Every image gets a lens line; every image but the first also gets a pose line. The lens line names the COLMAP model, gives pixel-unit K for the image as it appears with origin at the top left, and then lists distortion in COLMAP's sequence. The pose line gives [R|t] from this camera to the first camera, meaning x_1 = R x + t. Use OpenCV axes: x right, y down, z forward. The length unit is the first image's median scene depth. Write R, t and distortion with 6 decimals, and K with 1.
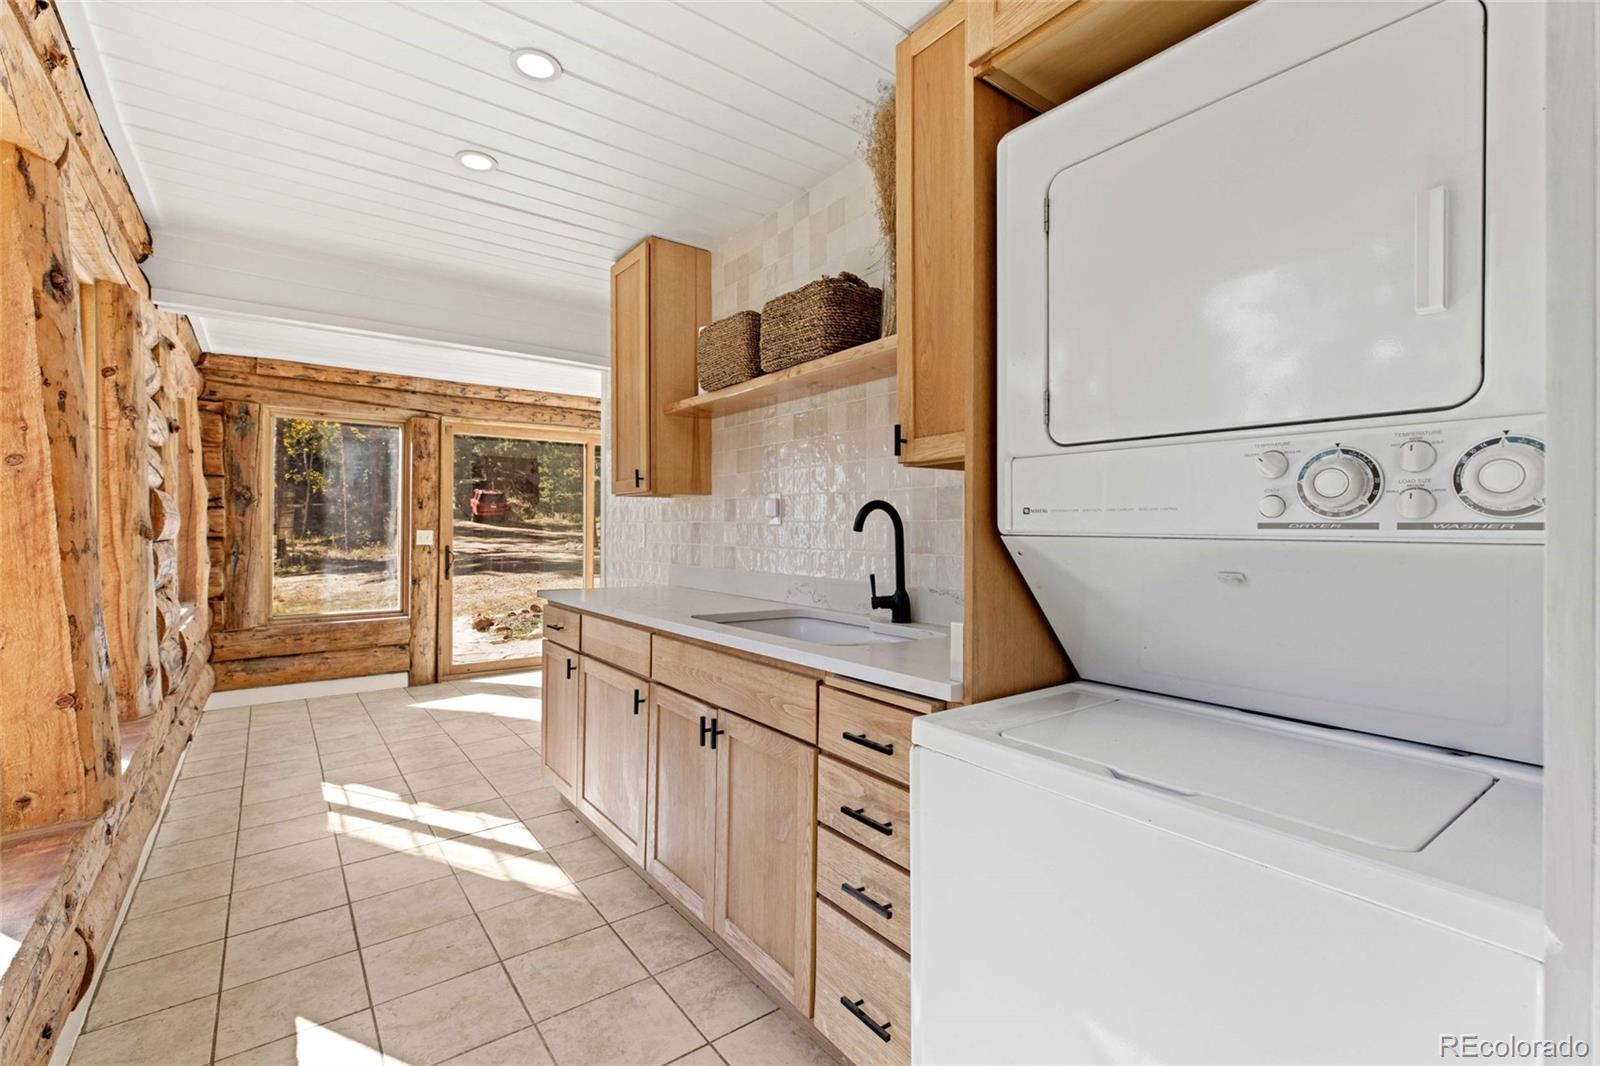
lens RADIAL K [[723.2, 0, 804.5], [0, 723.2, 536.0], [0, 0, 1]] dist [0.001950, -0.001753]
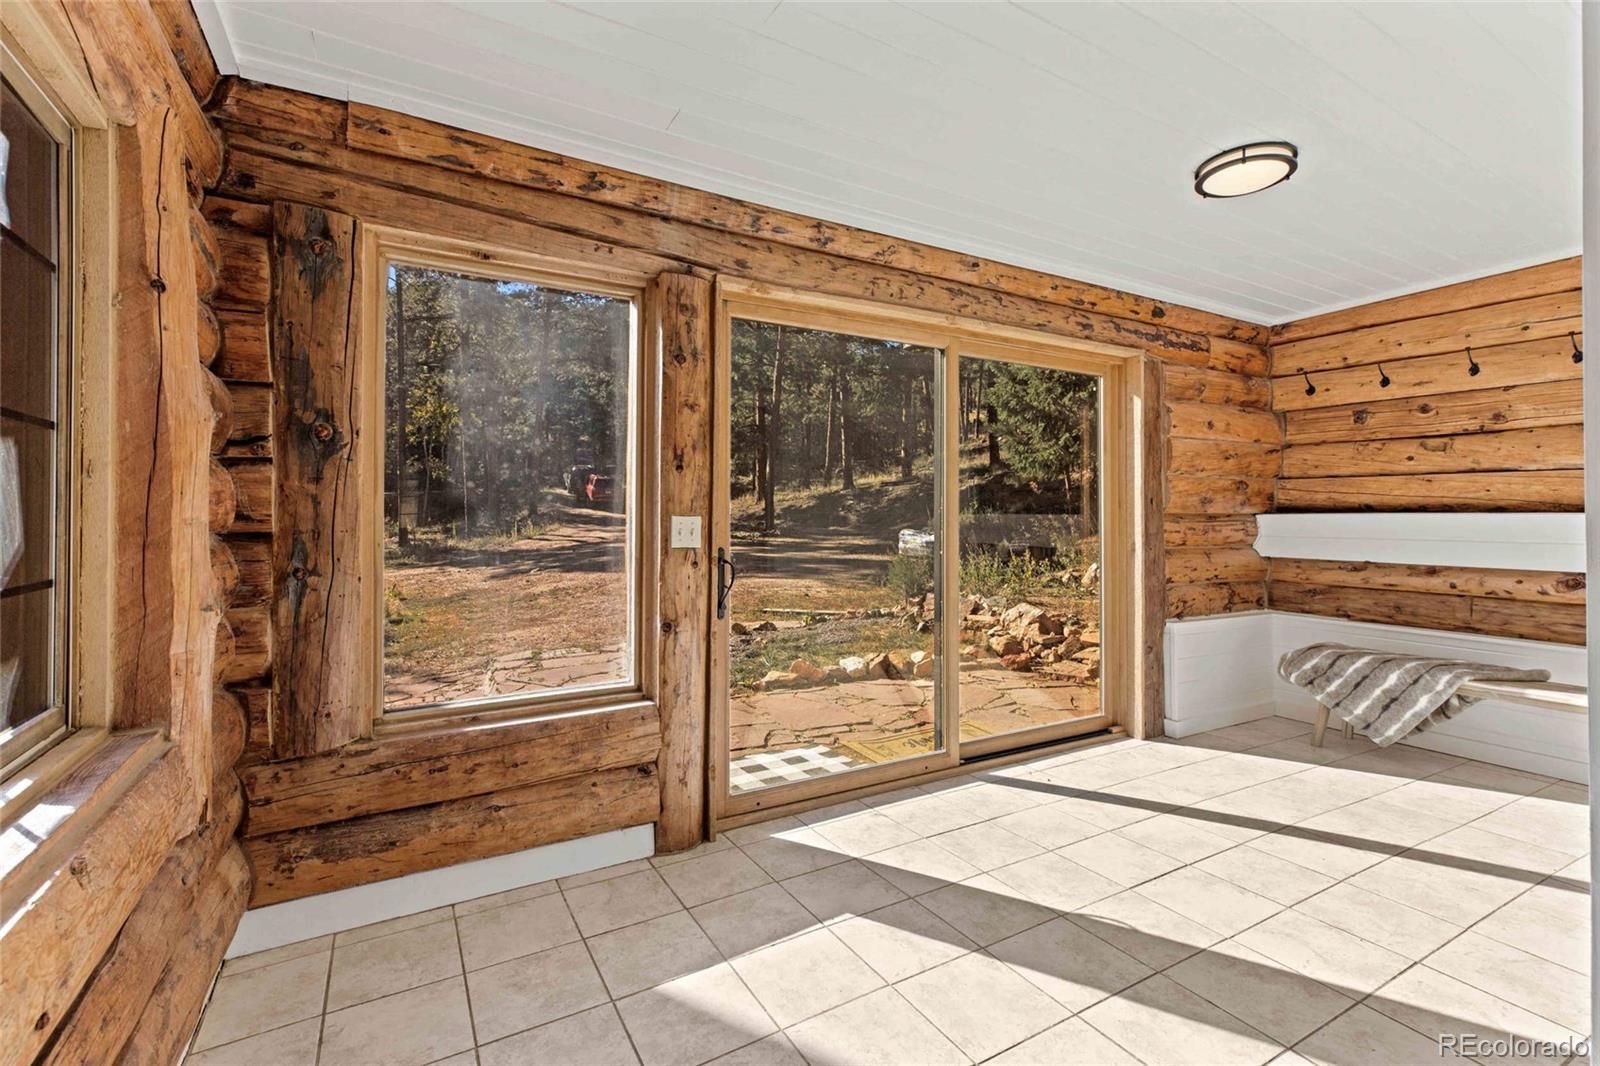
lens RADIAL K [[723.2, 0, 798.6], [0, 723.2, 520.5], [0, 0, 1]] dist [0.001950, -0.001753]
pose [[0.992097, -0.001590, -0.125462, -0.420556], [0.001171, 0.999993, -0.003411, -0.003696], [0.125467, 0.003237, 0.992093, 0.582901]]
